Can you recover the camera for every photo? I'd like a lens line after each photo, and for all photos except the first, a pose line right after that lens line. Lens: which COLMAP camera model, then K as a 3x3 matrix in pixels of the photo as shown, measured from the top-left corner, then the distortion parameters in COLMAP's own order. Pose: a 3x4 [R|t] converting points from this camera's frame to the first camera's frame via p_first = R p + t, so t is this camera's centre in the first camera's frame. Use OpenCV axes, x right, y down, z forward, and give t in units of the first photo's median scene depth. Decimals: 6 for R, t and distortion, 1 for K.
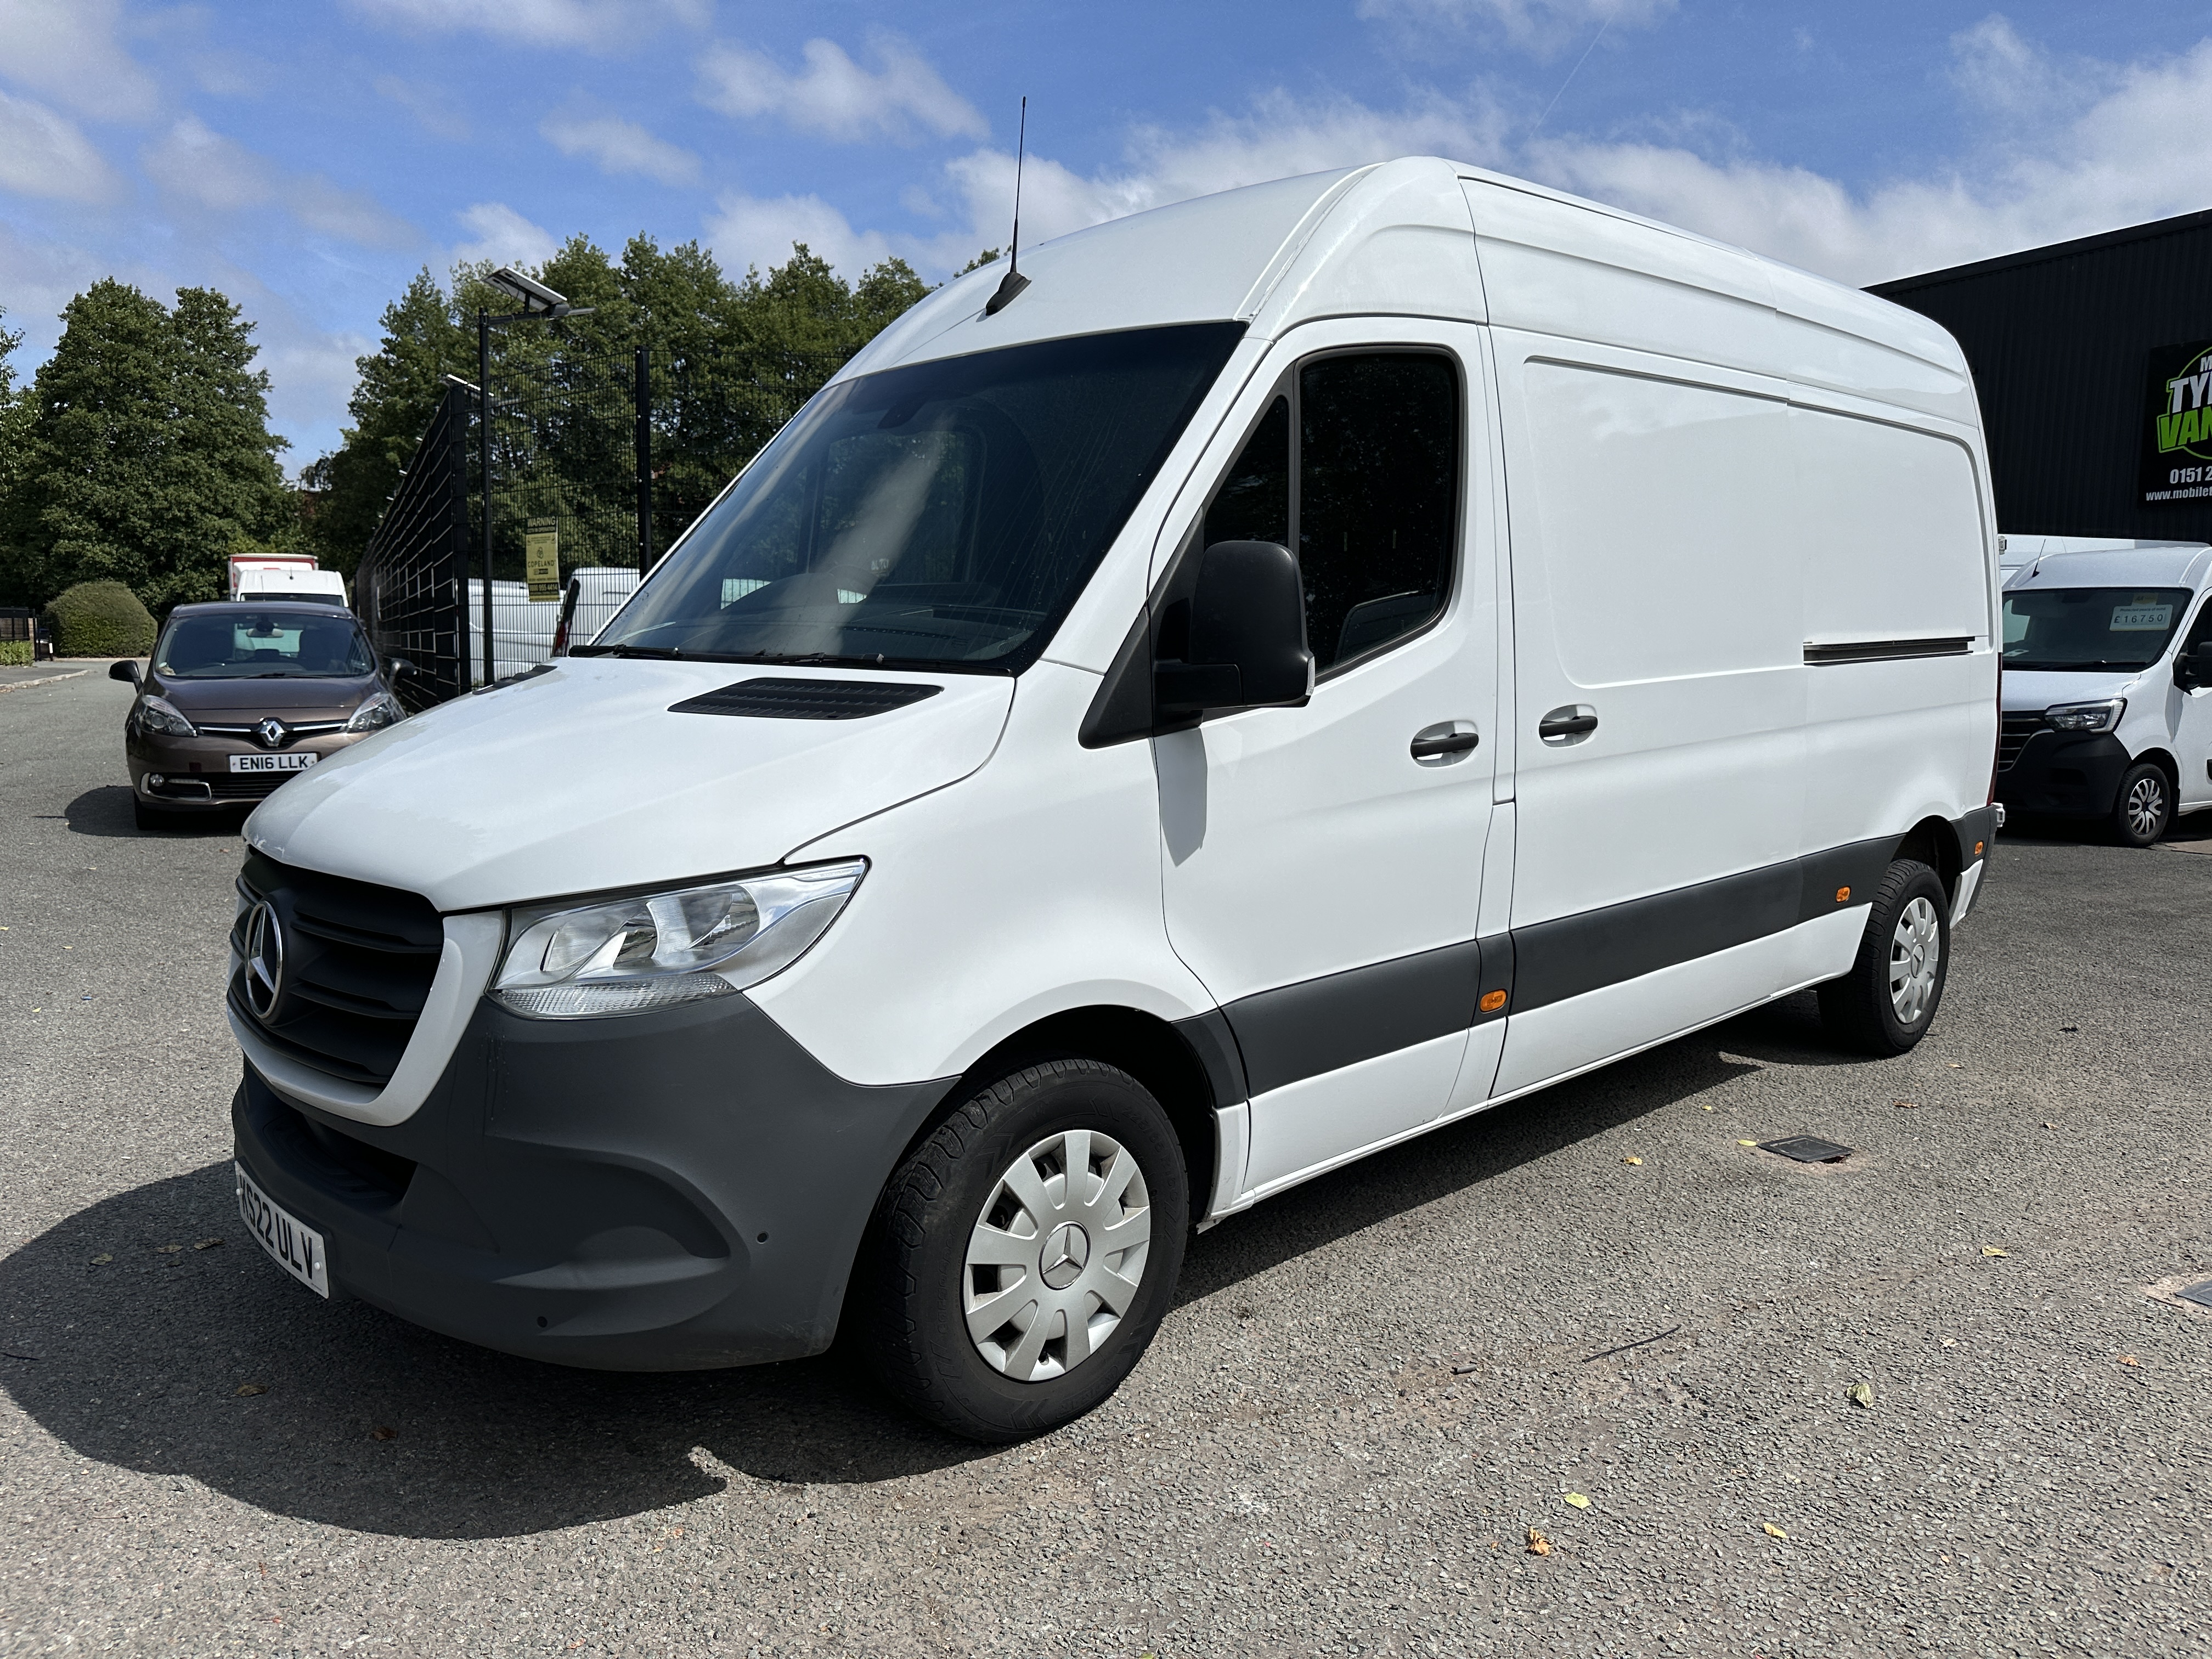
lens RADIAL K [[1882.7, 0, 1106.0], [0, 1882.7, 829.5], [0, 0, 1]] dist [0.018381, 0.003174]
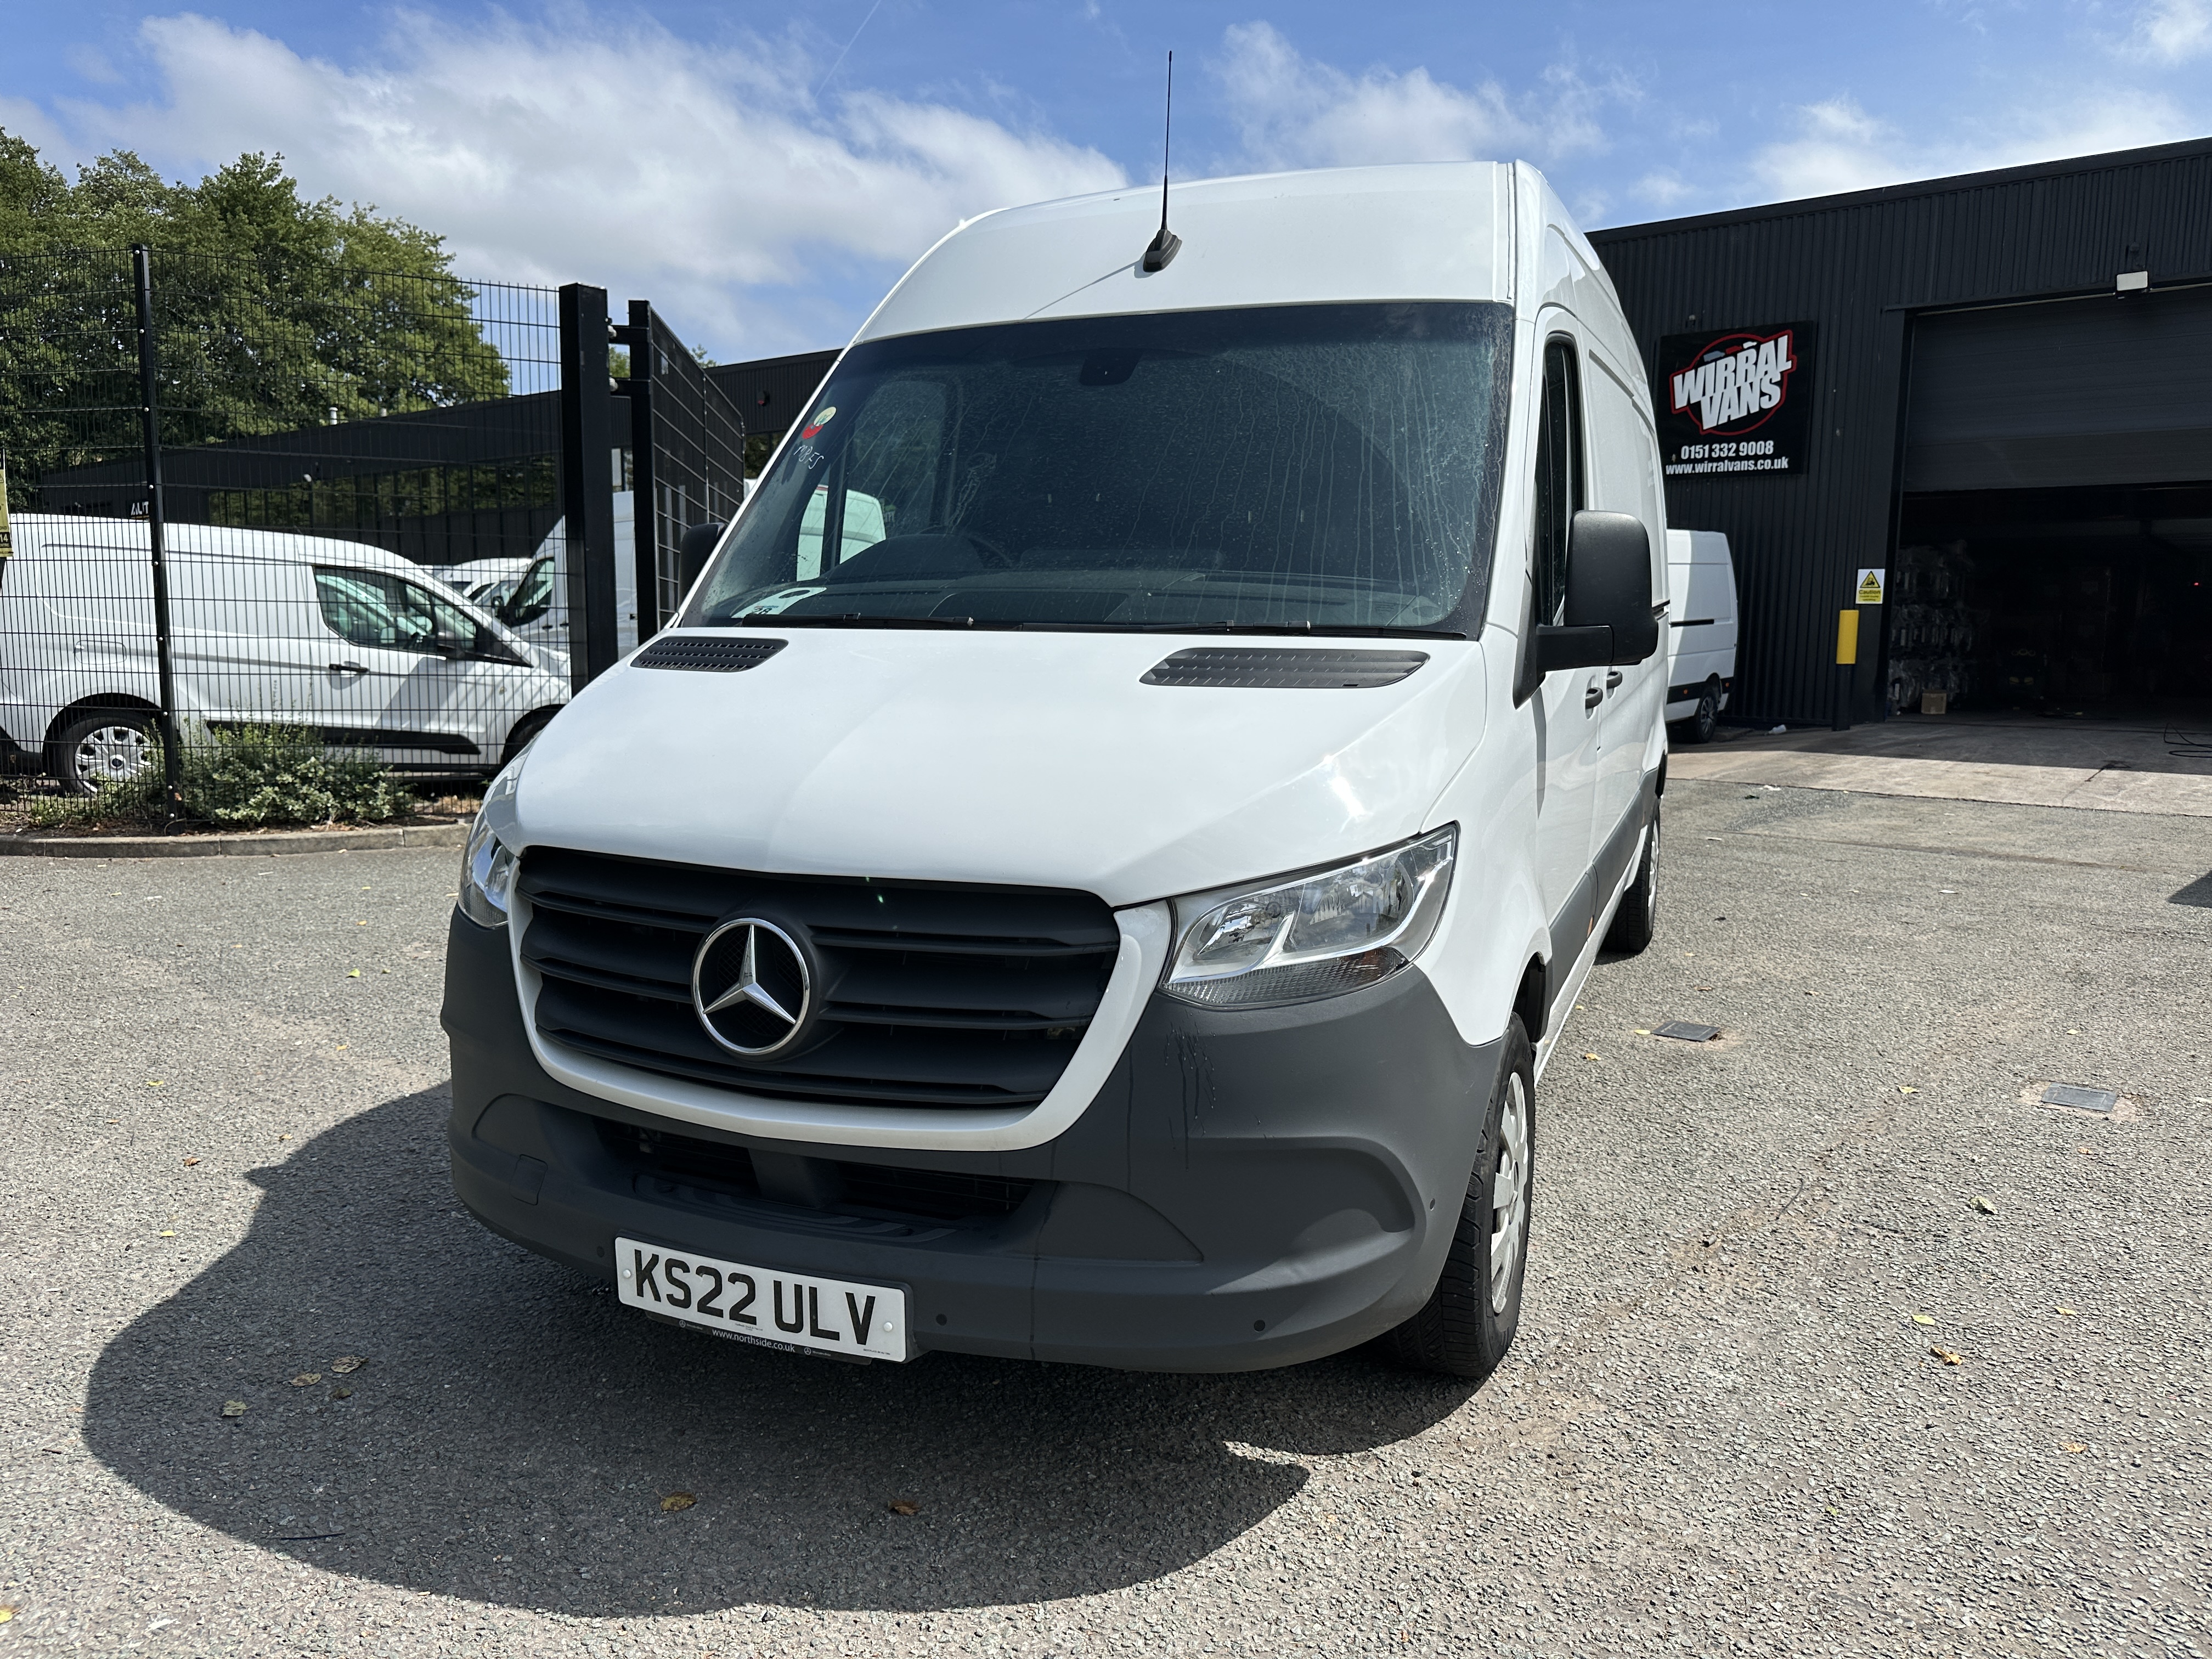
lens RADIAL K [[1956.0, 0, 1106.0], [0, 1956.0, 829.5], [0, 0, 1]] dist [0.125787, -0.005722]
pose [[0.899094, -0.068127, 0.432423, -0.579118], [0.064004, 0.997659, 0.024103, -0.013252], [-0.433052, 0.006006, 0.901349, 0.099960]]
